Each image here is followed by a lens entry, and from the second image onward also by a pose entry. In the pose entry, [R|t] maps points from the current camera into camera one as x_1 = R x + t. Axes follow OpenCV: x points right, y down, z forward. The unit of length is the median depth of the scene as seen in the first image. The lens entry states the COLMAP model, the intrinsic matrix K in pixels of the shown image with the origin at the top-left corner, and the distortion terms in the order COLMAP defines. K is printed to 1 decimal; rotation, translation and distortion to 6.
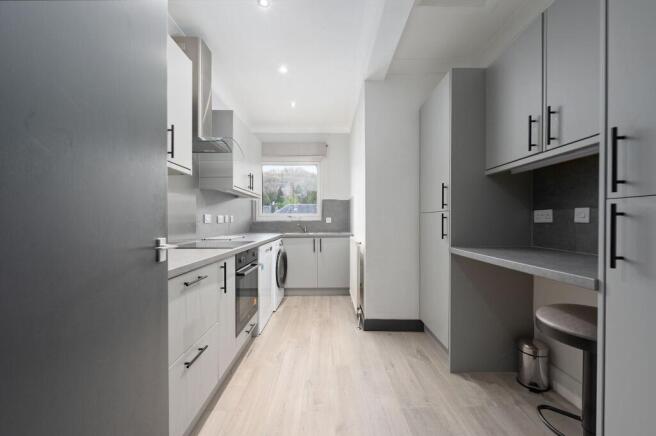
lens RADIAL K [[260.0, 0, 330.6], [0, 260.0, 219.9], [0, 0, 1]] dist [-0.000812, -0.000124]
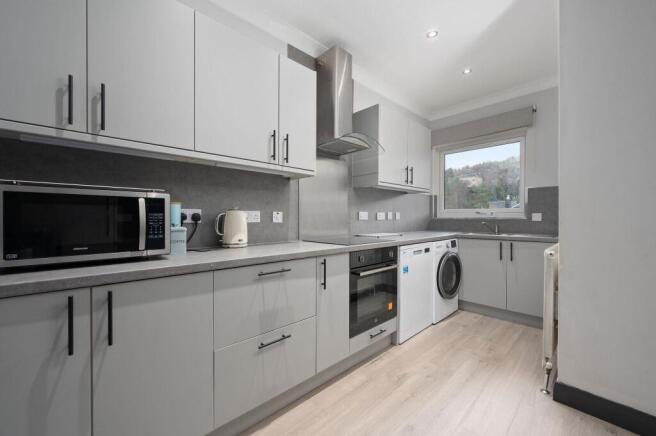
lens RADIAL K [[260.0, 0, 330.6], [0, 260.0, 219.9], [0, 0, 1]] dist [-0.000812, -0.000124]
pose [[0.679222, 0.005005, -0.733916, 0.212822], [0.002318, 0.999957, 0.008965, 0.001744], [0.733929, -0.007791, 0.679181, 0.206820]]
